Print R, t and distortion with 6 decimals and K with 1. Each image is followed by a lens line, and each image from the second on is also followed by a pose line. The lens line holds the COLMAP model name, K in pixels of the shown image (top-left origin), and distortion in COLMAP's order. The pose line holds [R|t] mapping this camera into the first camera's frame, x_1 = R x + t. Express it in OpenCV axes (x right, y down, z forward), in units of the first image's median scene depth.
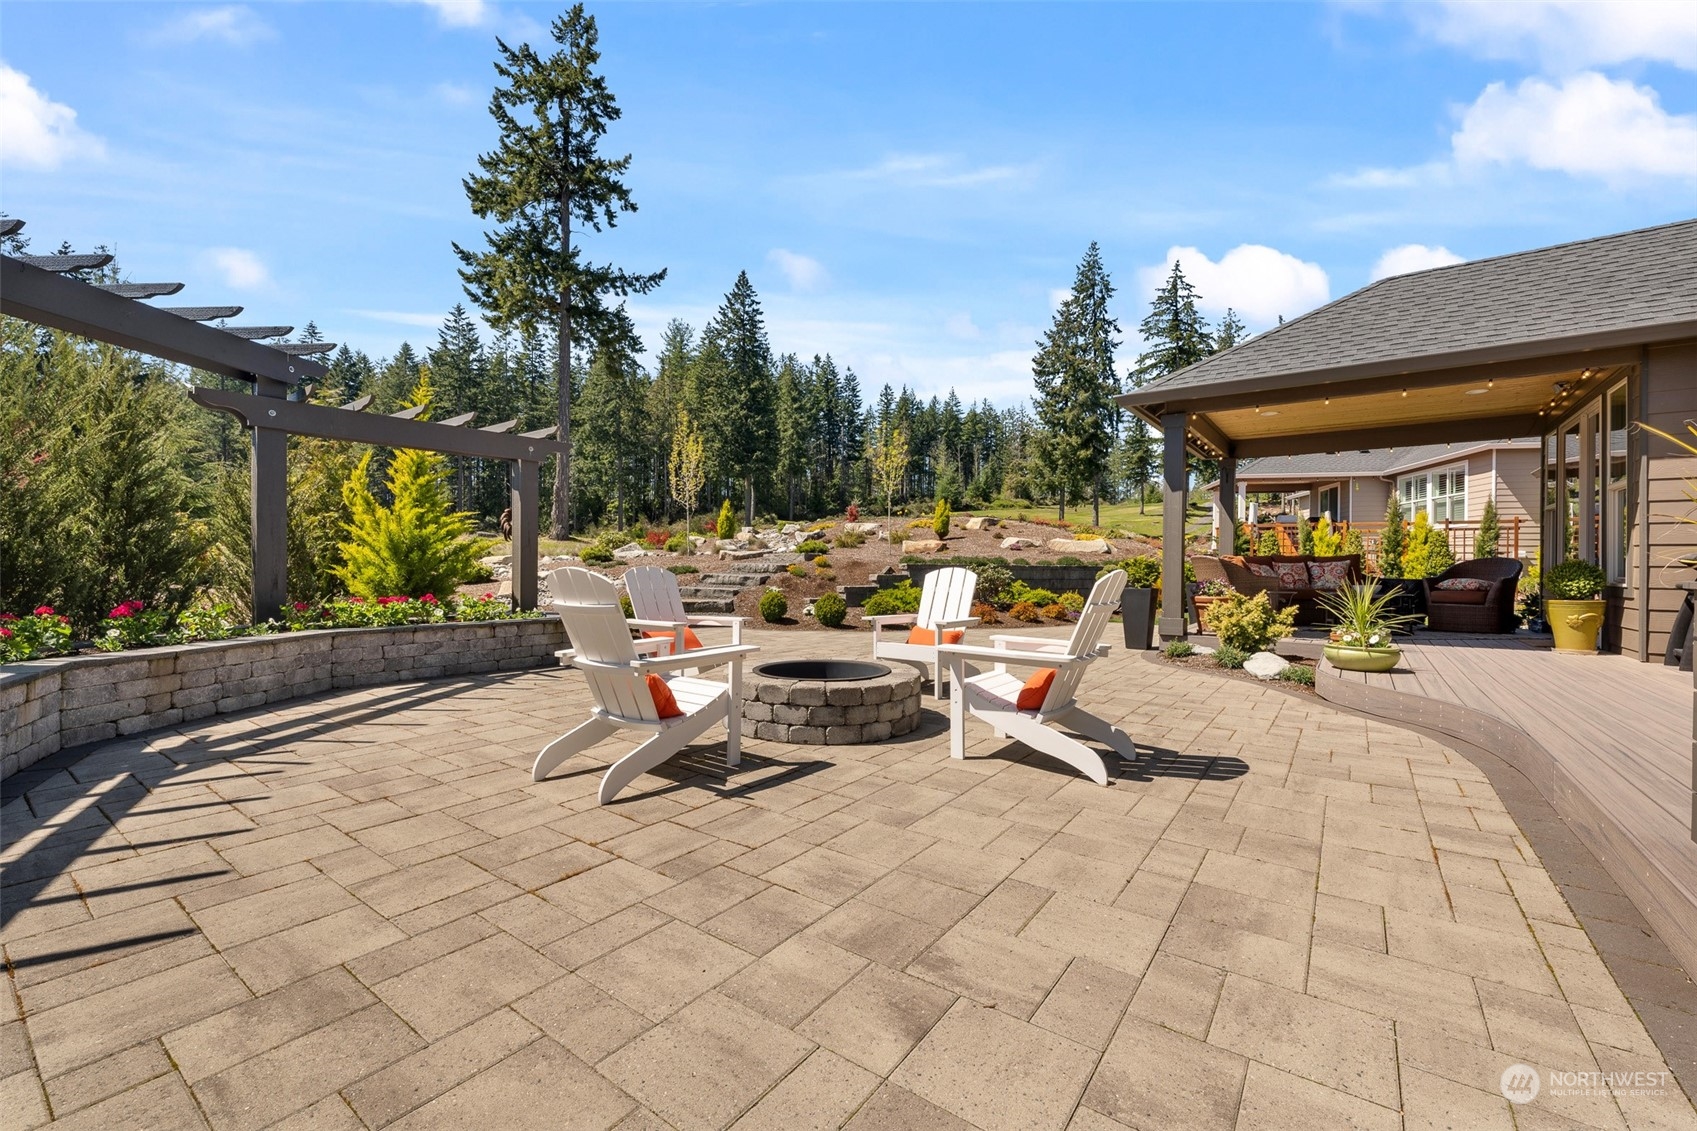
lens RADIAL K [[692.0, 0, 806.6], [0, 692.0, 476.1], [0, 0, 1]] dist [0.001813, 0.000189]
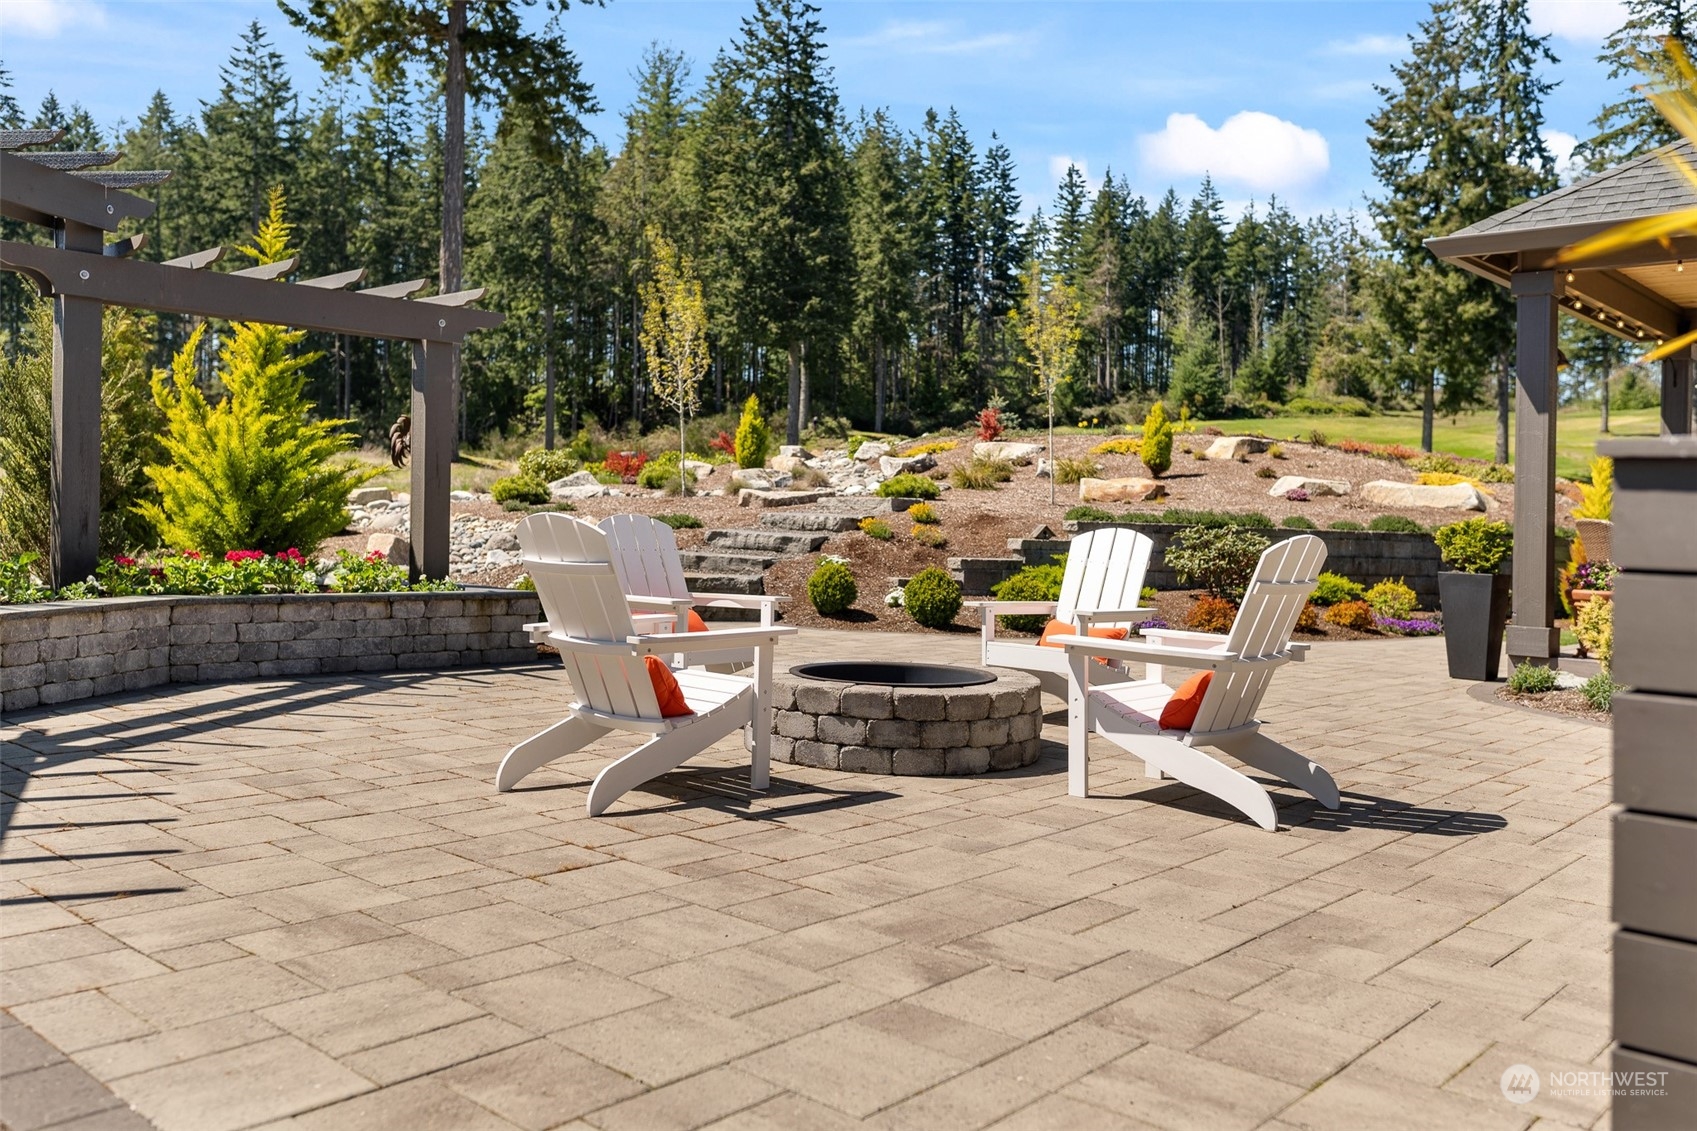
lens RADIAL K [[1395.5, 0, 847.2], [0, 1395.5, 561.1], [0, 0, 1]] dist [0.001506, 0.003288]
pose [[0.998683, 0.025705, -0.044398, 0.026542], [-0.018390, 0.987277, 0.157945, -0.030298], [0.047893, -0.156921, 0.986449, -0.238610]]
